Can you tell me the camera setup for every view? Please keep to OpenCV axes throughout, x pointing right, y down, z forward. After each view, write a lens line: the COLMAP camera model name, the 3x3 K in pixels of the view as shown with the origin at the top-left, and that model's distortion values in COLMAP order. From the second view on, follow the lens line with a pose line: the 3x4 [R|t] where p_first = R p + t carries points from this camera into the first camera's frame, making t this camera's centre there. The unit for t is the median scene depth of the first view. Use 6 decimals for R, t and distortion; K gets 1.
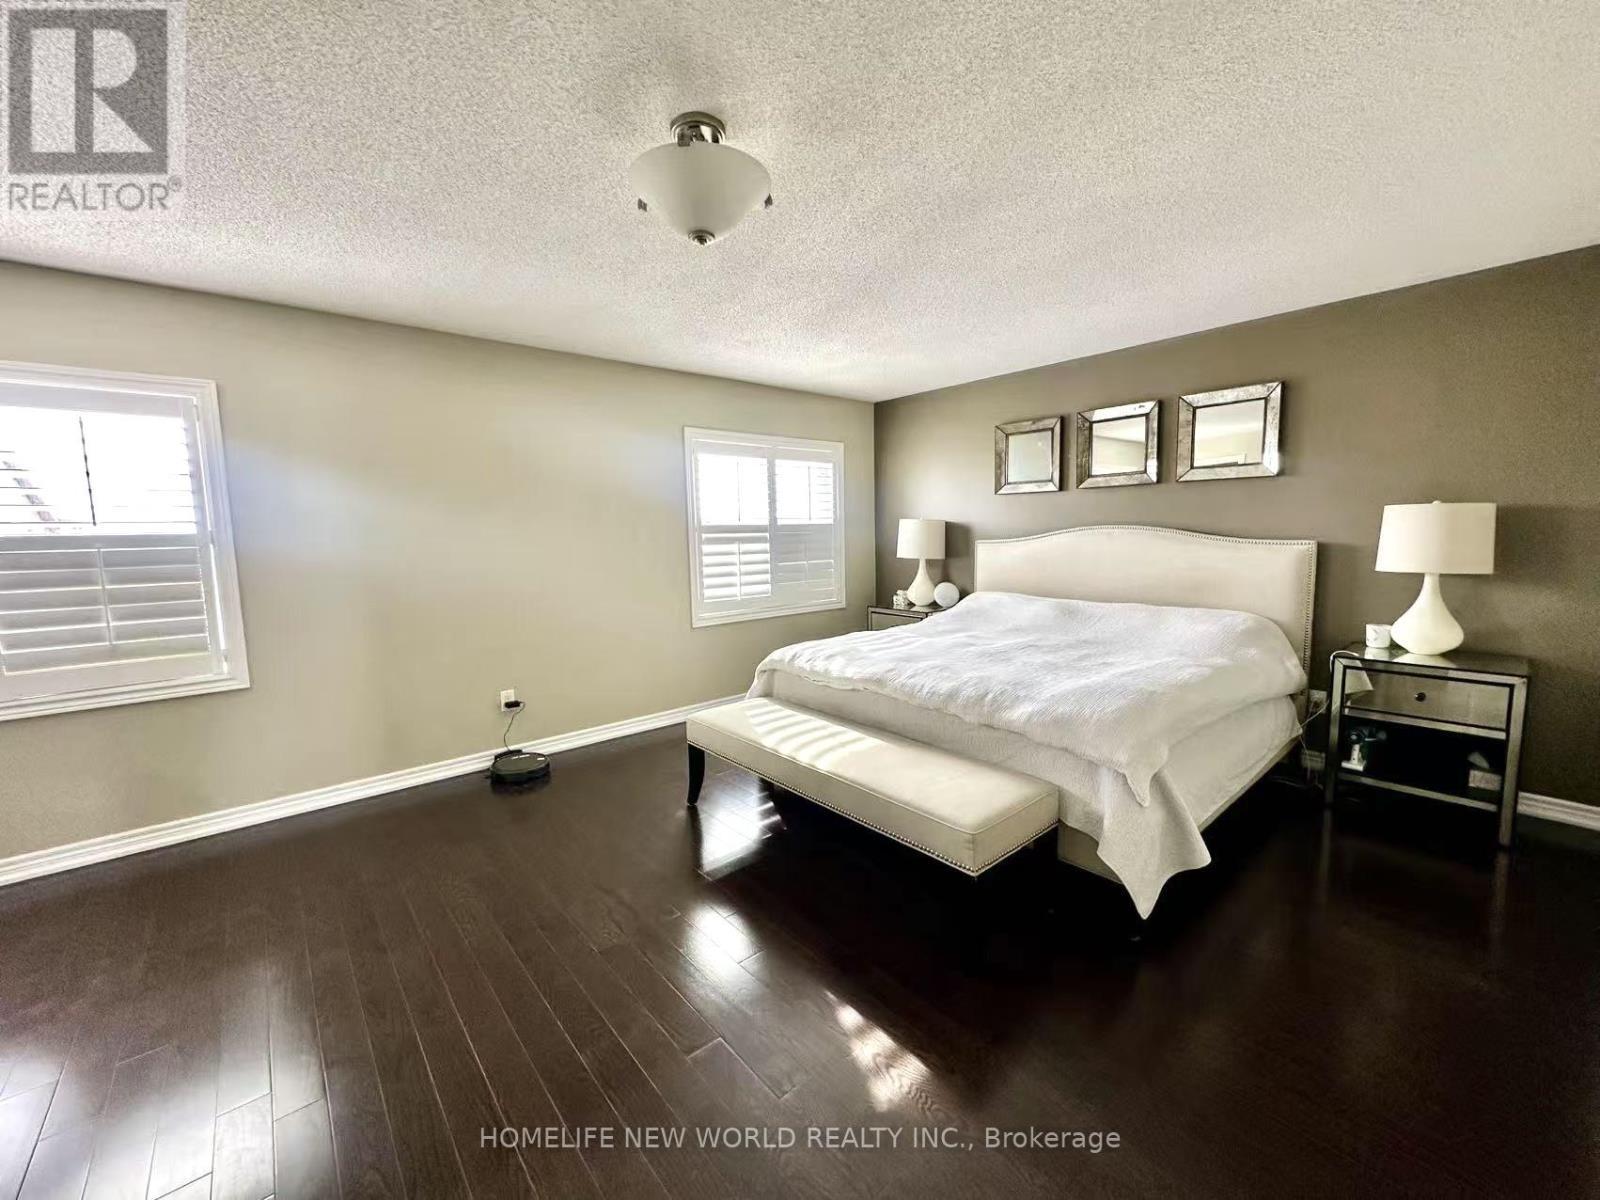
lens RADIAL K [[633.5, 0, 800.8], [0, 633.5, 598.5], [0, 0, 1]] dist [0.000737, -0.000548]
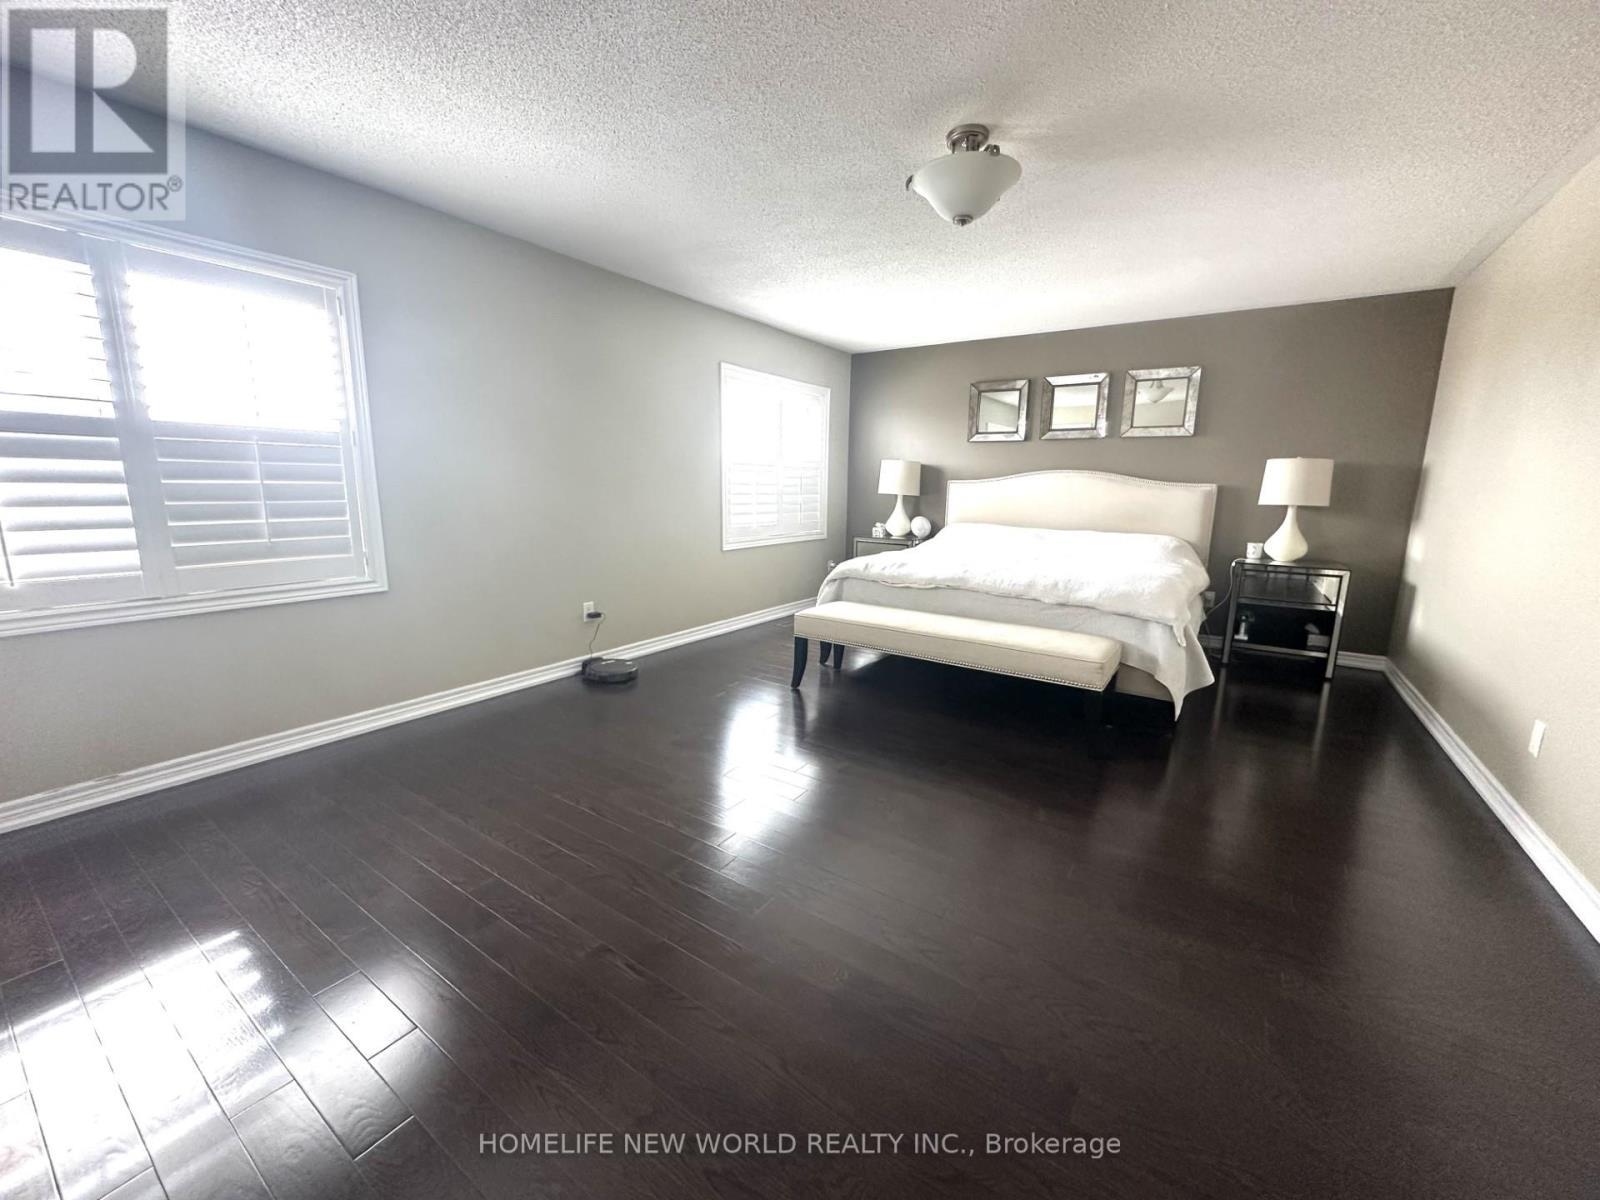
lens RADIAL K [[633.5, 0, 800.1], [0, 633.5, 597.4], [0, 0, 1]] dist [0.000737, -0.000548]
pose [[0.965726, -0.011524, 0.259306, -0.420071], [-0.006751, 0.997561, 0.069477, 0.064481], [-0.259474, -0.068846, 0.963293, -0.122515]]
